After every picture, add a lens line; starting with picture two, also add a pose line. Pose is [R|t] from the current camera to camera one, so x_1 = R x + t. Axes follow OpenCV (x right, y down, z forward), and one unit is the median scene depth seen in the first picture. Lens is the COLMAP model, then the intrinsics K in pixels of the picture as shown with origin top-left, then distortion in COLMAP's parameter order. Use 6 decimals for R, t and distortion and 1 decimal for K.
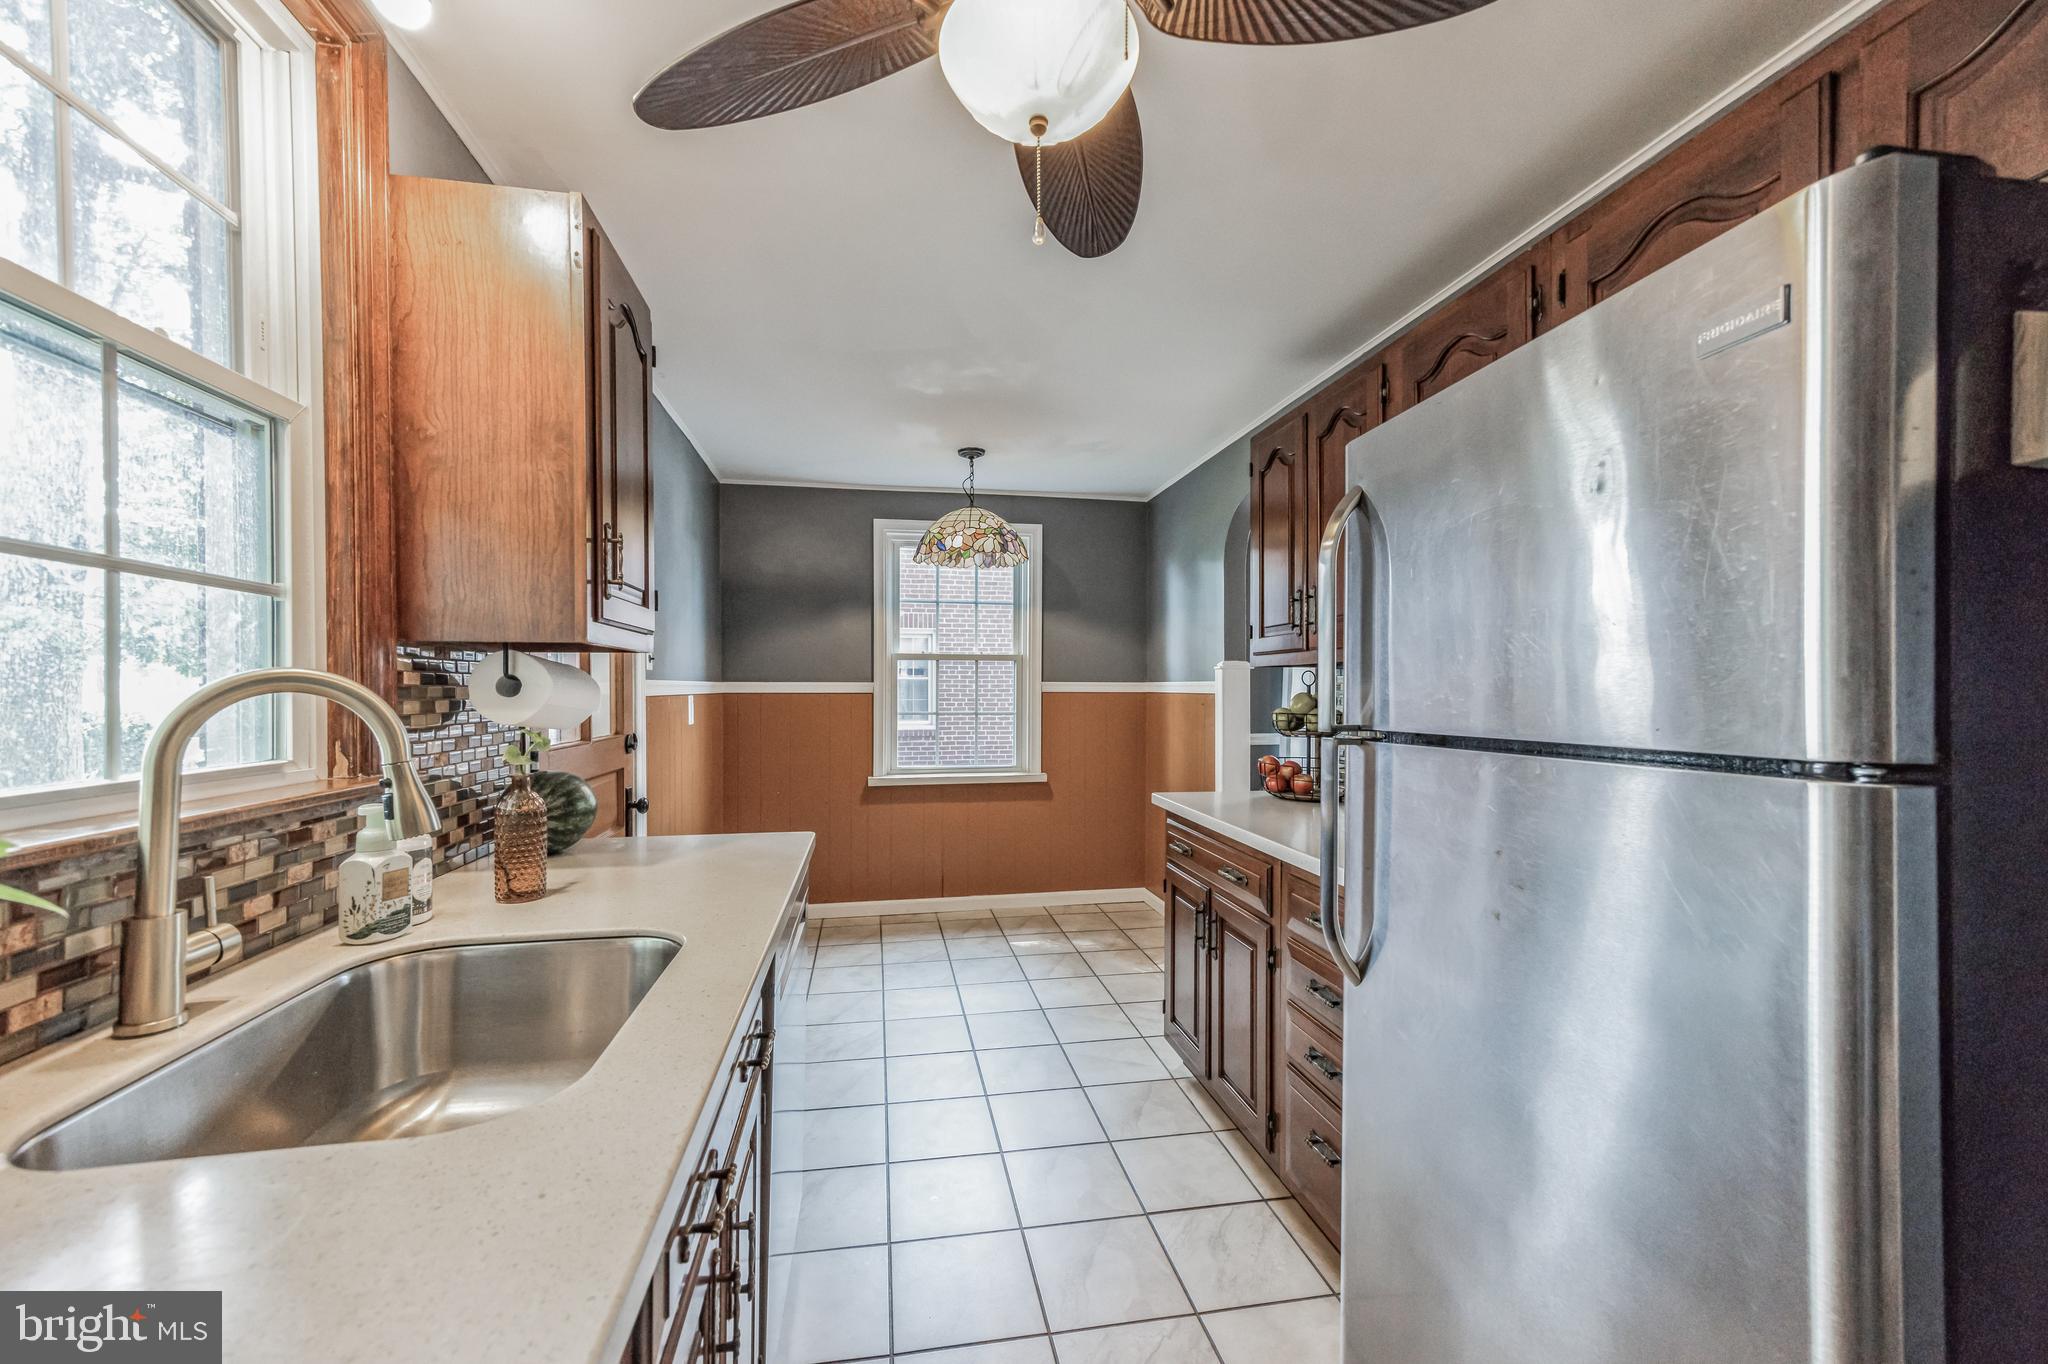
lens RADIAL K [[800.3, 0, 1017.0], [0, 800.3, 687.6], [0, 0, 1]] dist [0.009845, 0.000003]
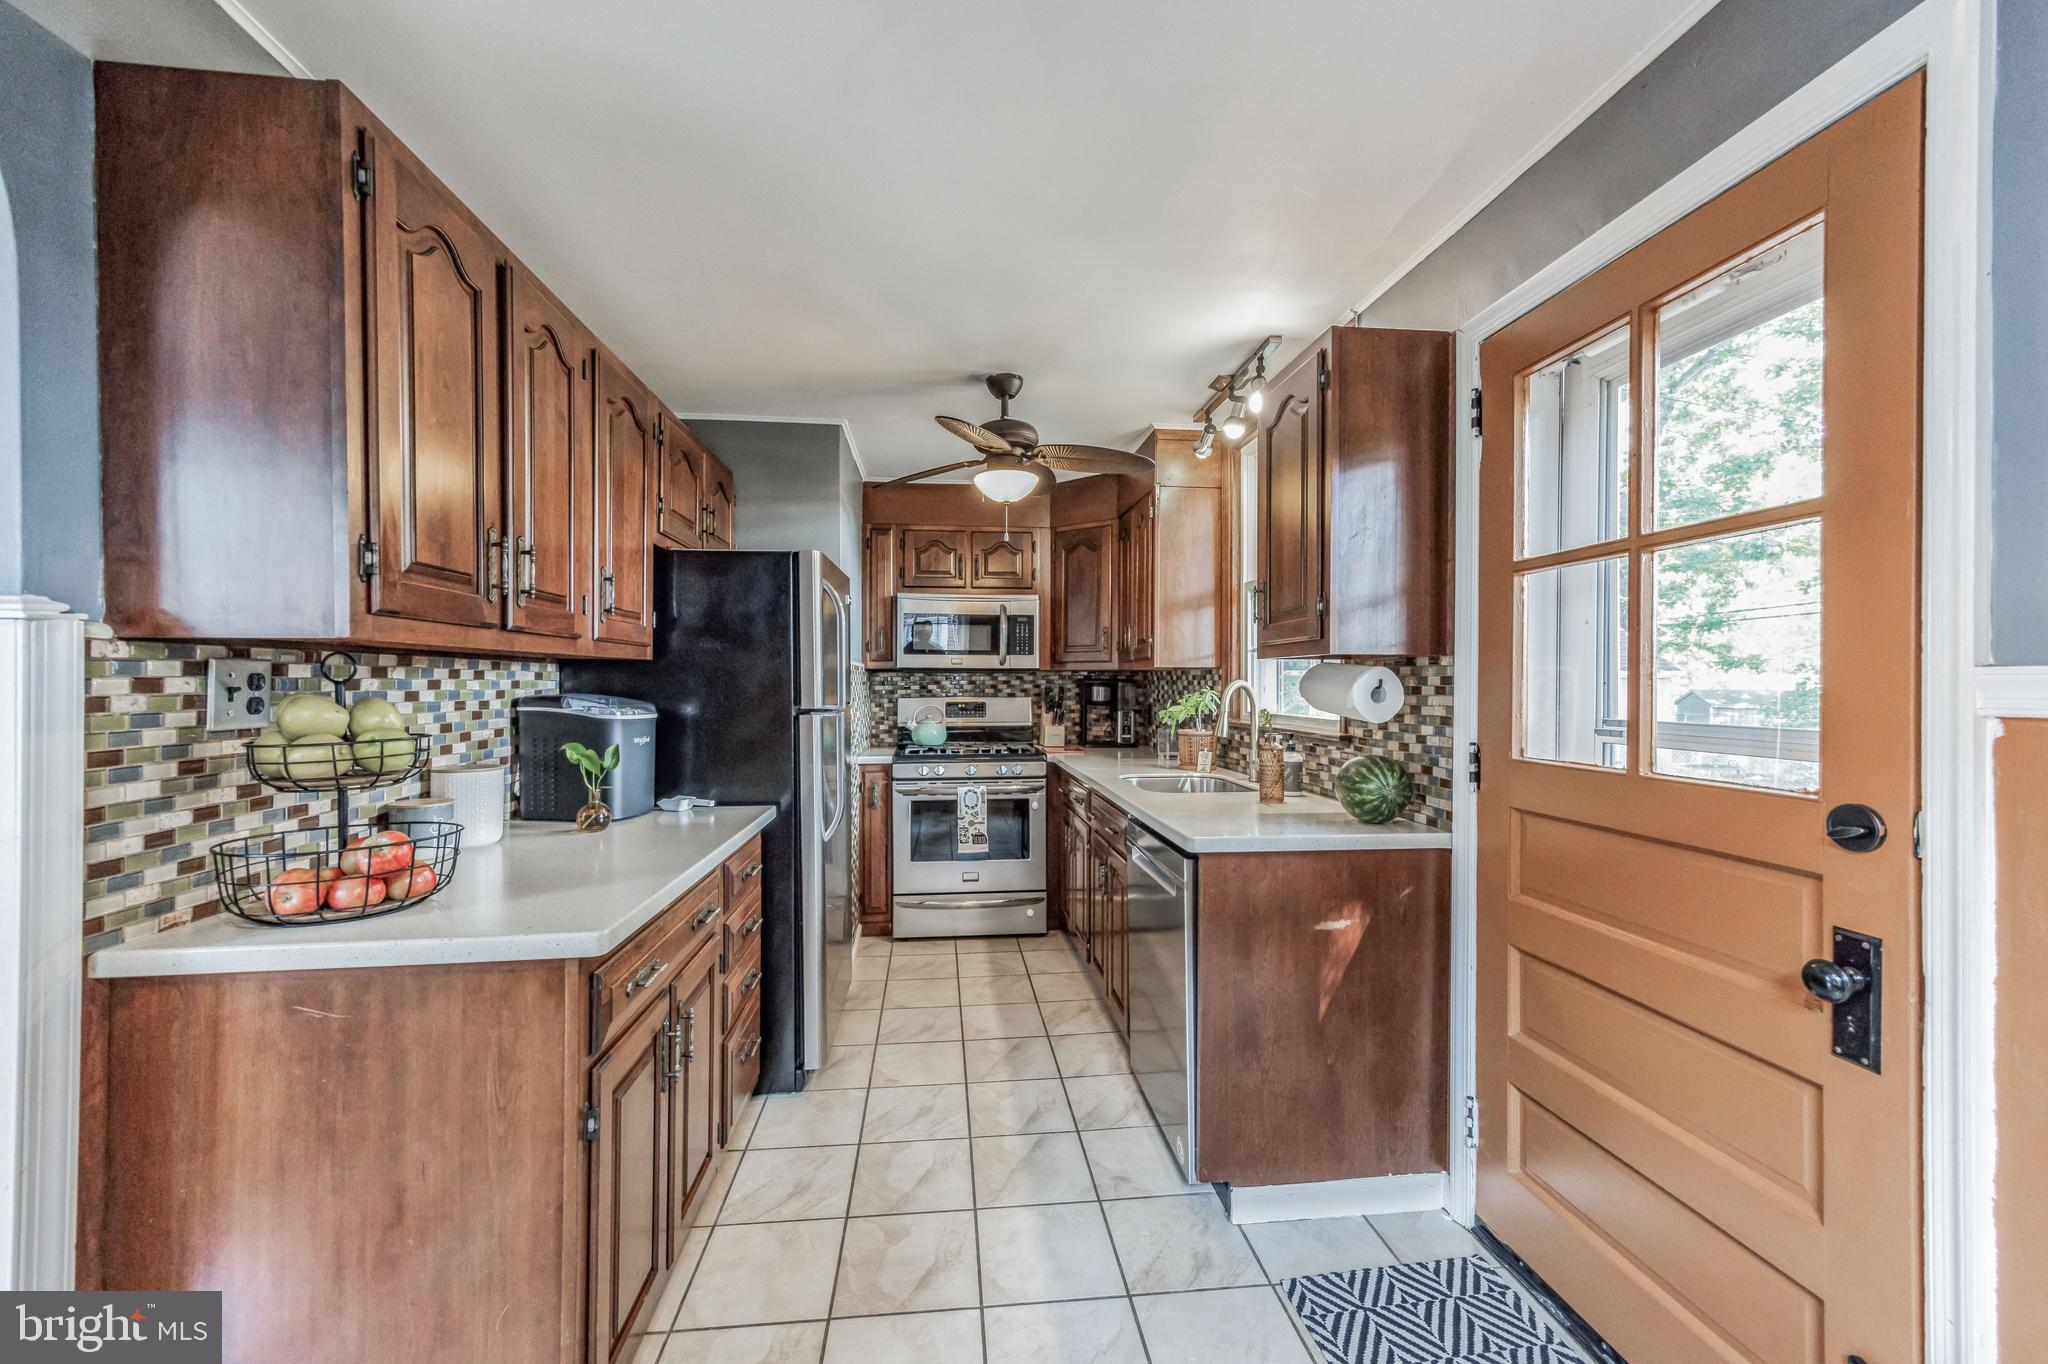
lens RADIAL K [[800.3, 0, 1017.0], [0, 800.3, 687.6], [0, 0, 1]] dist [0.009845, 0.000003]
pose [[-0.997110, -0.002583, 0.075930, -0.054297], [-0.002122, 0.999979, 0.006155, -0.002471], [-0.075944, 0.005977, -0.997094, 0.873299]]
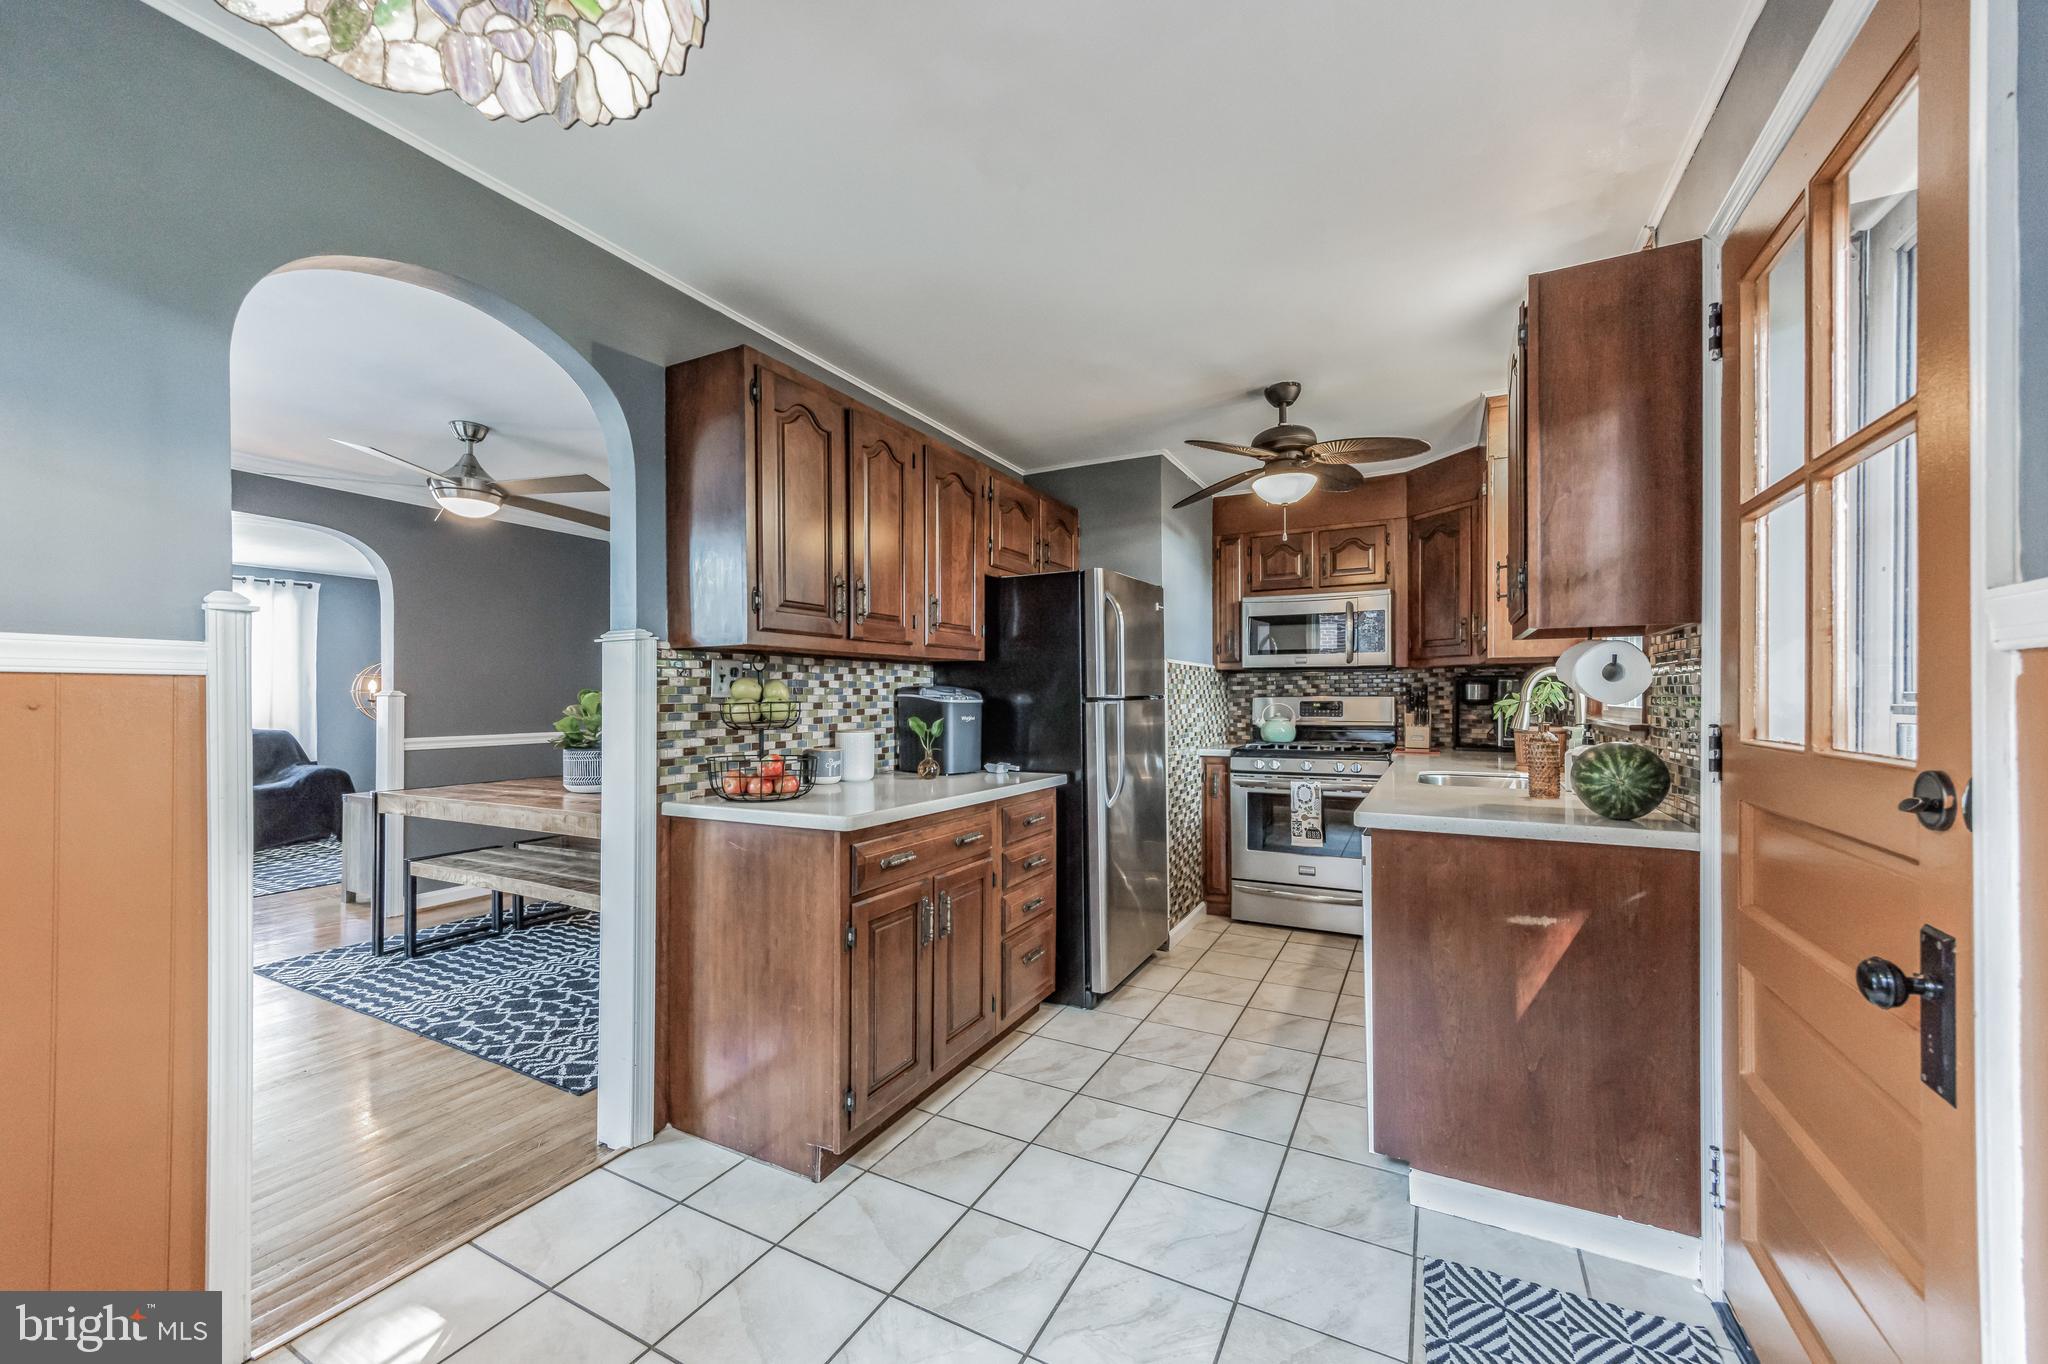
lens RADIAL K [[794.5, 0, 1016.8], [0, 794.5, 696.0], [0, 0, 1]] dist [0.010362, -0.000053]
pose [[-0.786583, 0.002789, 0.617478, -0.237766], [0.003232, 0.999995, -0.000400, 0.015137], [-0.617476, 0.001681, -0.786588, 0.903180]]
